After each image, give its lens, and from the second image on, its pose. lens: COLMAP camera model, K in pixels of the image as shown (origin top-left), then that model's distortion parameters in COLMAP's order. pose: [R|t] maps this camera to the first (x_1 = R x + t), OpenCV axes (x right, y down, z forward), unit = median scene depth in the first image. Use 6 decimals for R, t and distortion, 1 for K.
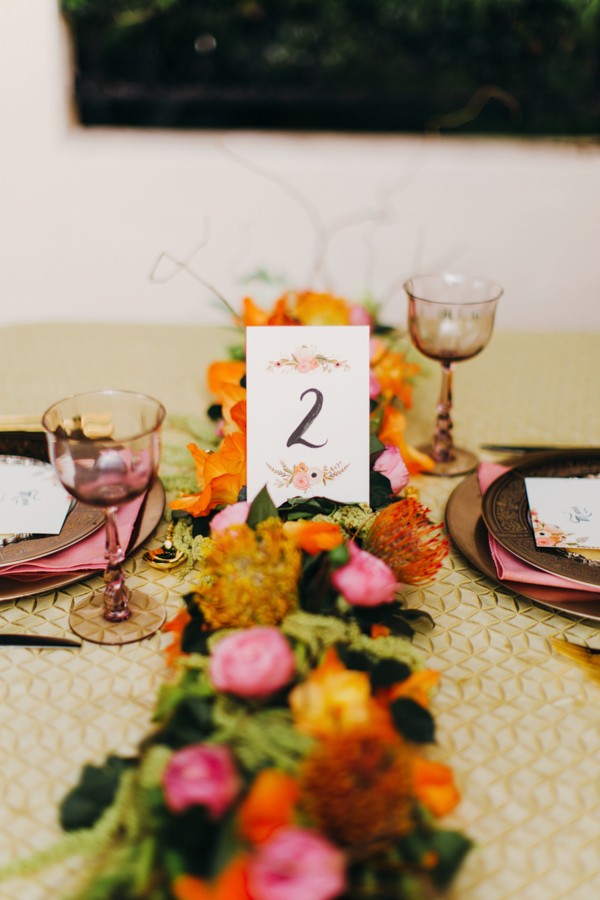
lens RADIAL K [[1318.4, 0, 300.0], [0, 1318.4, 450.0], [0, 0, 1]] dist [-0.004974, -0.013966]
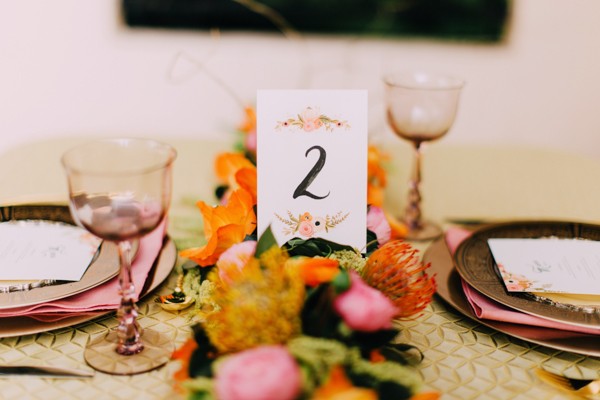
lens RADIAL K [[878.9, 0, 300.0], [0, 878.9, 200.0], [0, 0, 1]] dist [-0.004974, -0.013966]
pose [[0.999537, 0.006617, 0.029688, -0.020837], [-0.003561, 0.994797, -0.101820, 0.076111], [-0.030208, 0.101667, 0.994360, 0.265843]]
